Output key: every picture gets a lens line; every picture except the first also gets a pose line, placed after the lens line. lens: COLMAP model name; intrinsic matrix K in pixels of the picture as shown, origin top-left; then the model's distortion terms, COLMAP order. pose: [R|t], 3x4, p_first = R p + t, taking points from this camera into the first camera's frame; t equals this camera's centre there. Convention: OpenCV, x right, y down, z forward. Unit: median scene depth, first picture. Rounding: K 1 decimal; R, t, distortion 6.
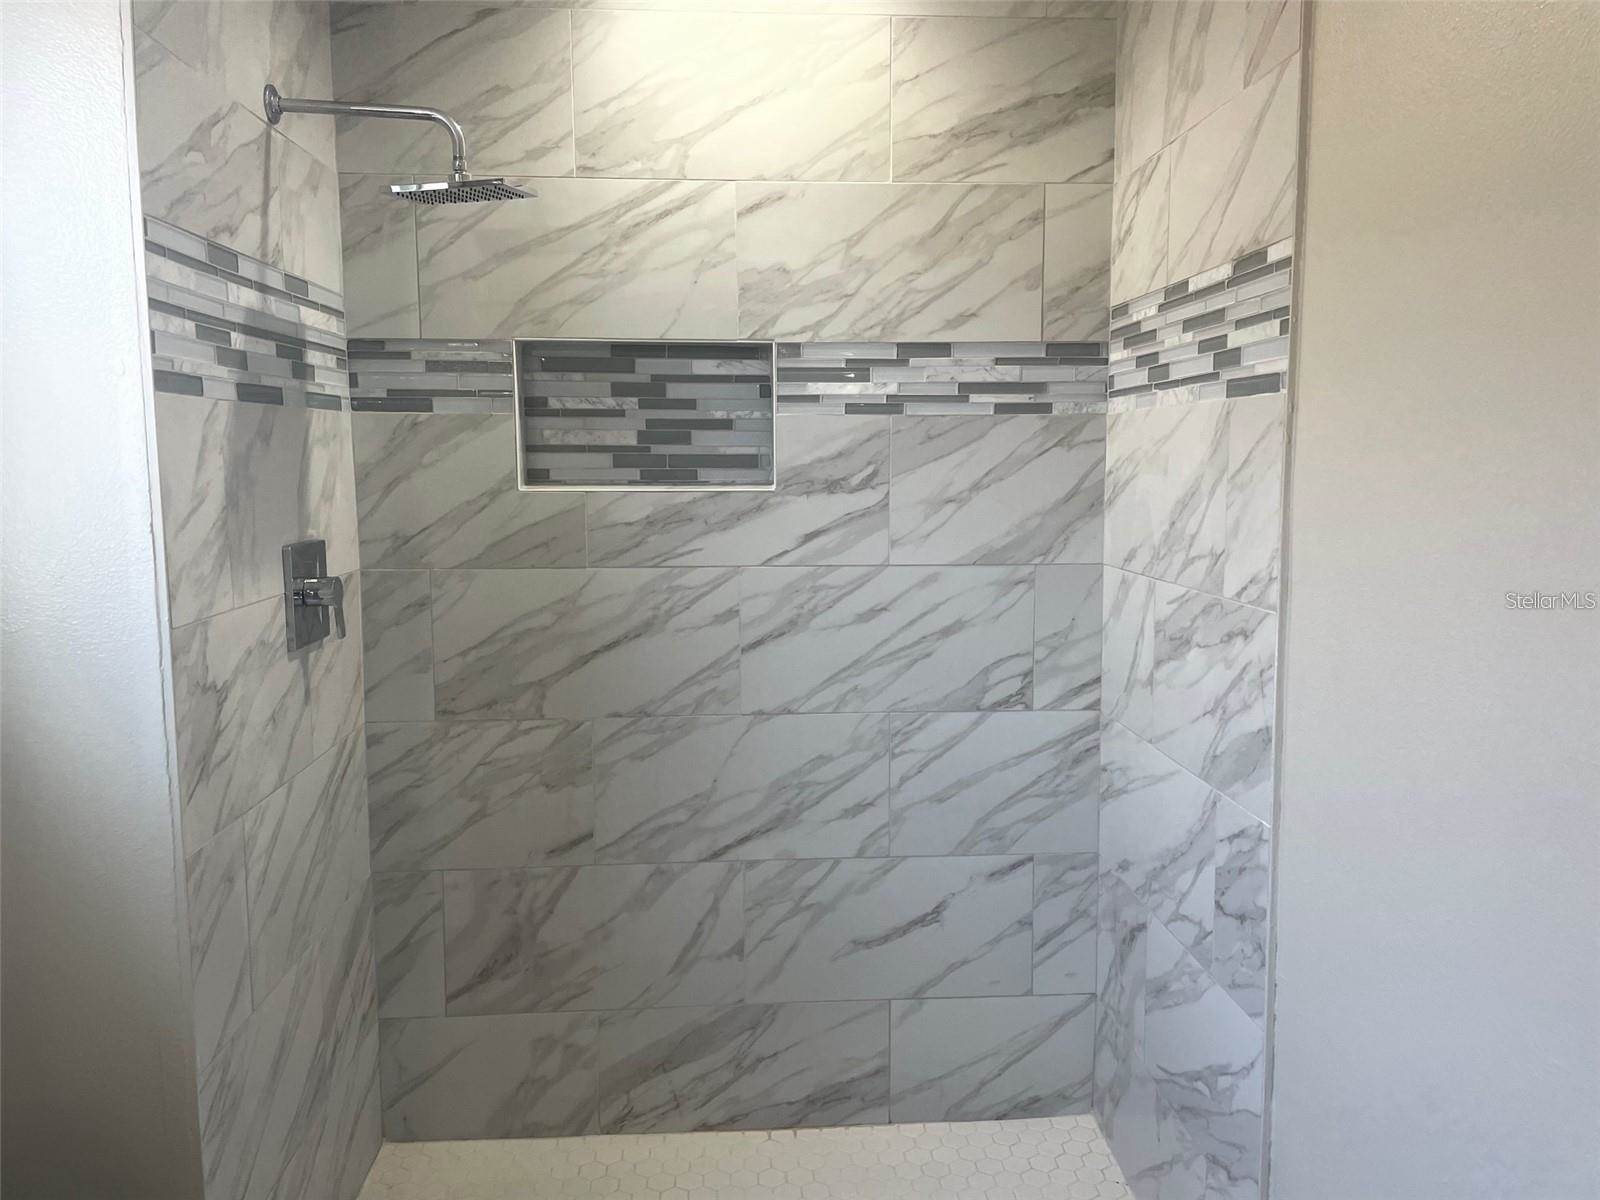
lens RADIAL K [[1217.5, 0, 827.0], [0, 1217.5, 601.6], [0, 0, 1]] dist [0.094050, -0.124722]
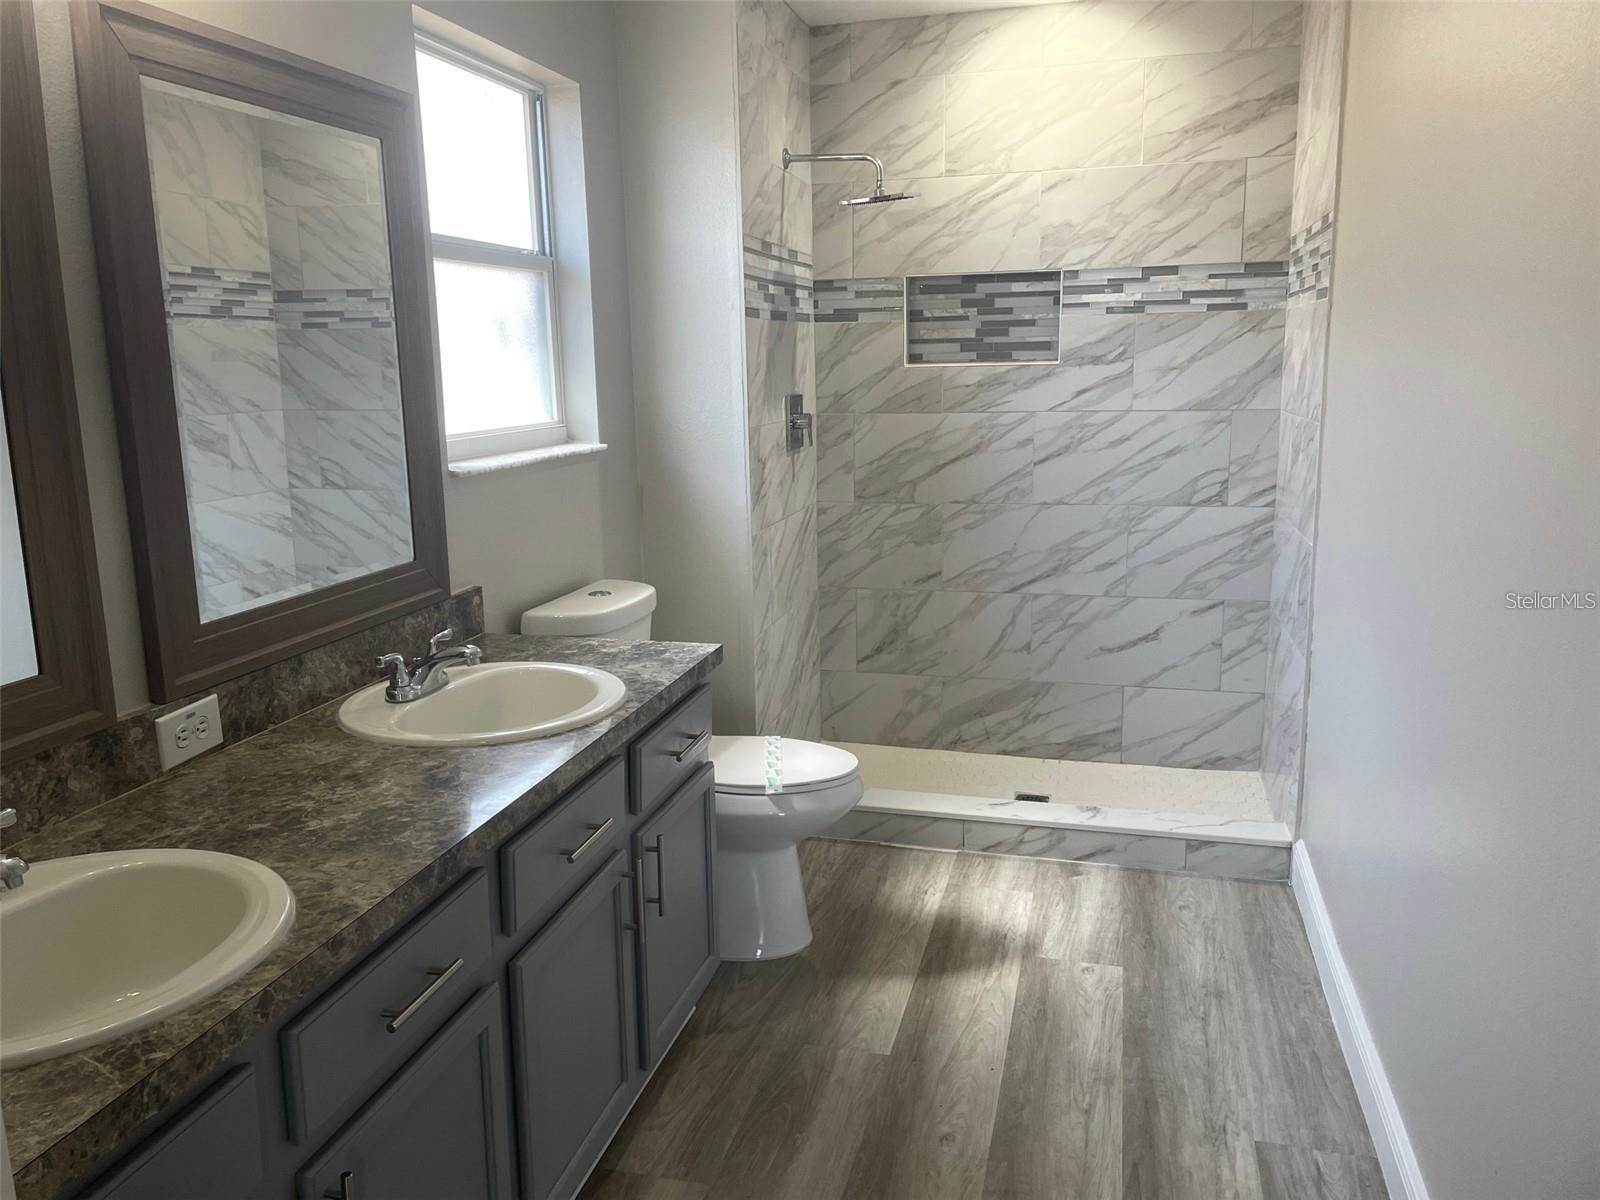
lens RADIAL K [[1225.3, 0, 803.8], [0, 1225.3, 578.1], [0, 0, 1]] dist [0.121669, -0.234257]
pose [[0.948329, 0.041768, -0.314529, 0.161927], [-0.021906, 0.997551, 0.066421, 0.089877], [0.316533, -0.056099, 0.946921, -0.663701]]
